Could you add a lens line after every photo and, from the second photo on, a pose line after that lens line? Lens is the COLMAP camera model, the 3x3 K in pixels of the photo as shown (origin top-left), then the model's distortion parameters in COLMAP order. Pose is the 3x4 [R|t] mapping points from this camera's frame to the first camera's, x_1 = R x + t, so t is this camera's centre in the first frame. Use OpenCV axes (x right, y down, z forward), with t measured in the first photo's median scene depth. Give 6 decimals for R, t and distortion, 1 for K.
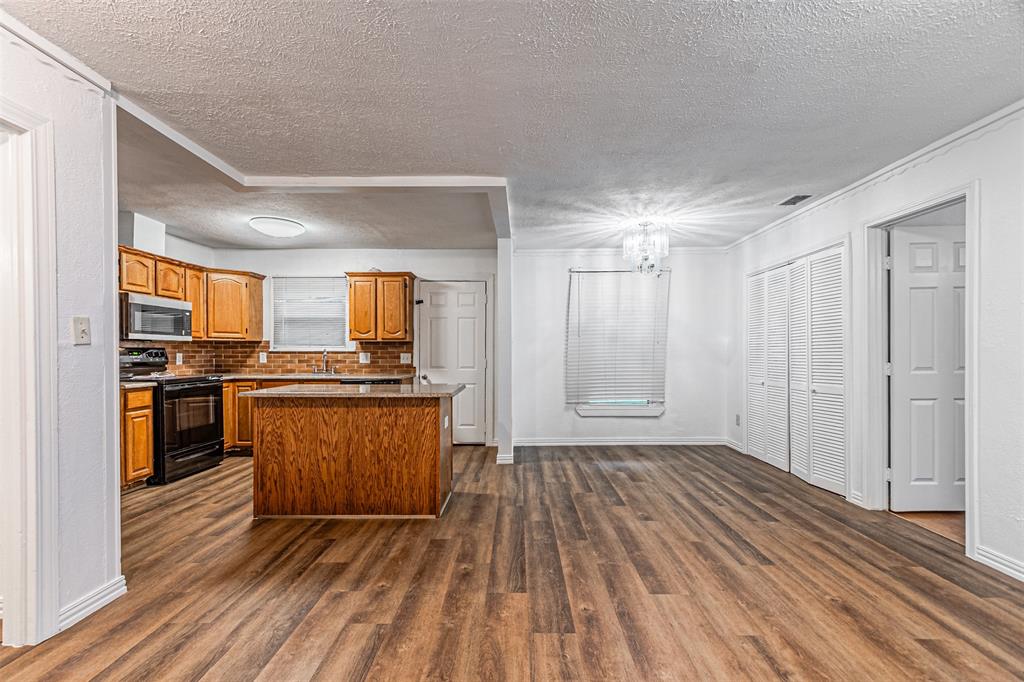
lens RADIAL K [[454.0, 0, 513.9], [0, 454.0, 355.1], [0, 0, 1]] dist [0.009775, -0.000676]
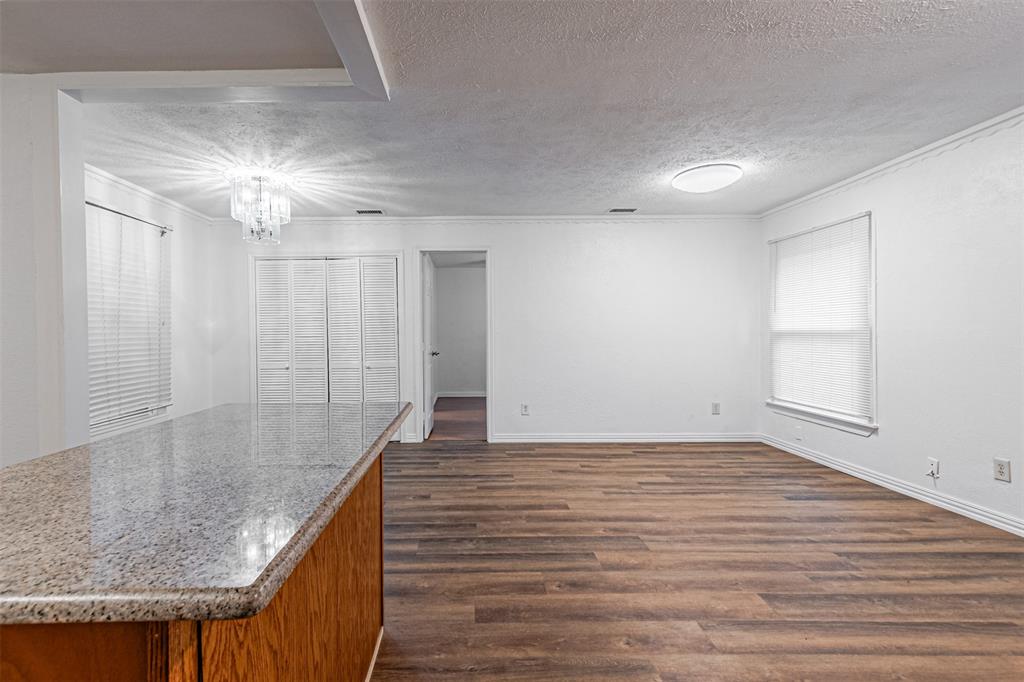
lens RADIAL K [[461.9, 0, 464.6], [0, 461.9, 337.5], [0, 0, 1]] dist [0.008633, -0.000023]
pose [[0.001143, -0.007786, 0.999969, -0.536878], [0.017803, 0.999811, 0.007764, -0.006256], [-0.999841, 0.017793, 0.001281, 0.641027]]
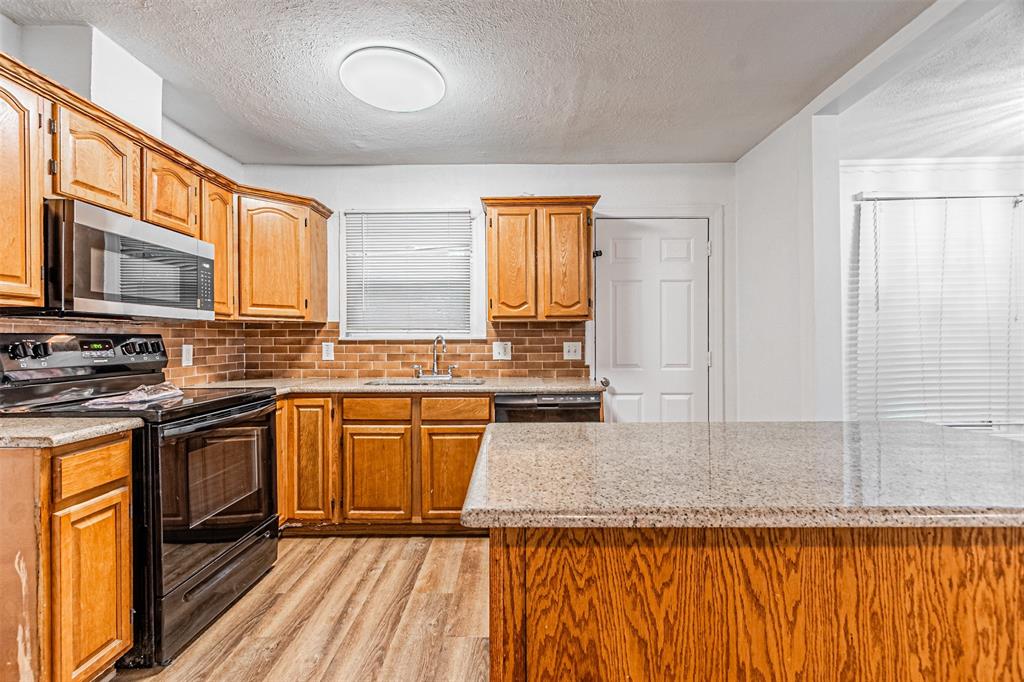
lens RADIAL K [[456.4, 0, 510.3], [0, 456.4, 337.9], [0, 0, 1]] dist [0.008576, -0.001055]
pose [[0.999979, -0.006148, 0.001796, -0.403484], [0.006168, 0.999919, -0.011112, -0.004510], [-0.001728, 0.011123, 0.999937, 0.523943]]
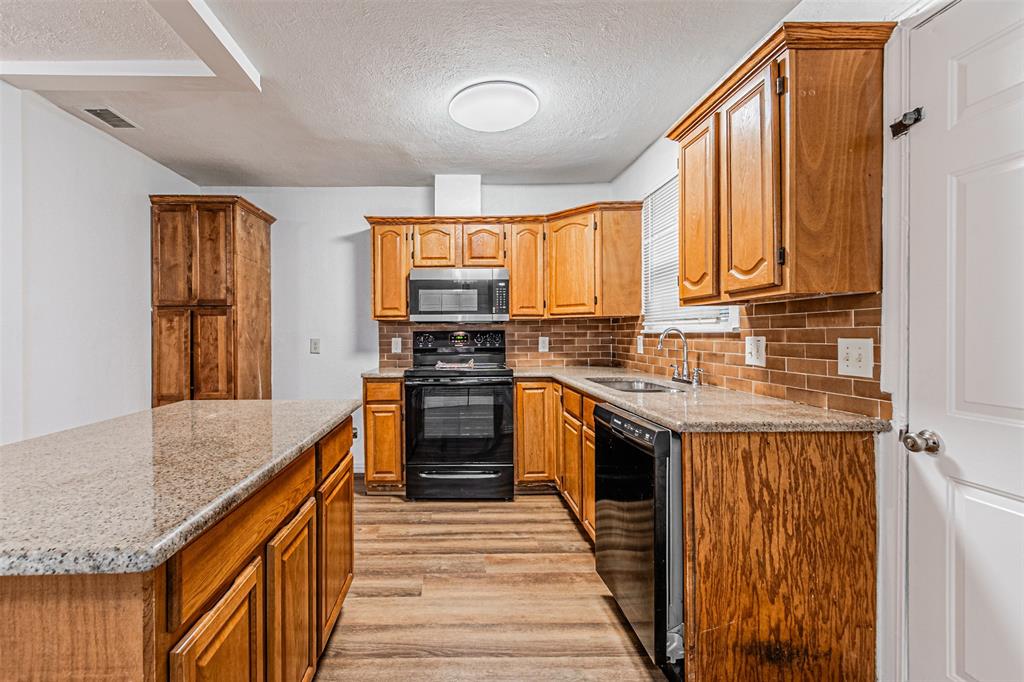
lens RADIAL K [[460.7, 0, 454.2], [0, 460.7, 340.8], [0, 0, 1]] dist [0.006030, 0.000010]
pose [[0.007519, 0.012204, -0.999897, 0.043130], [0.000210, 0.999925, 0.012206, -0.007848], [0.999972, -0.000302, 0.007515, 0.962946]]
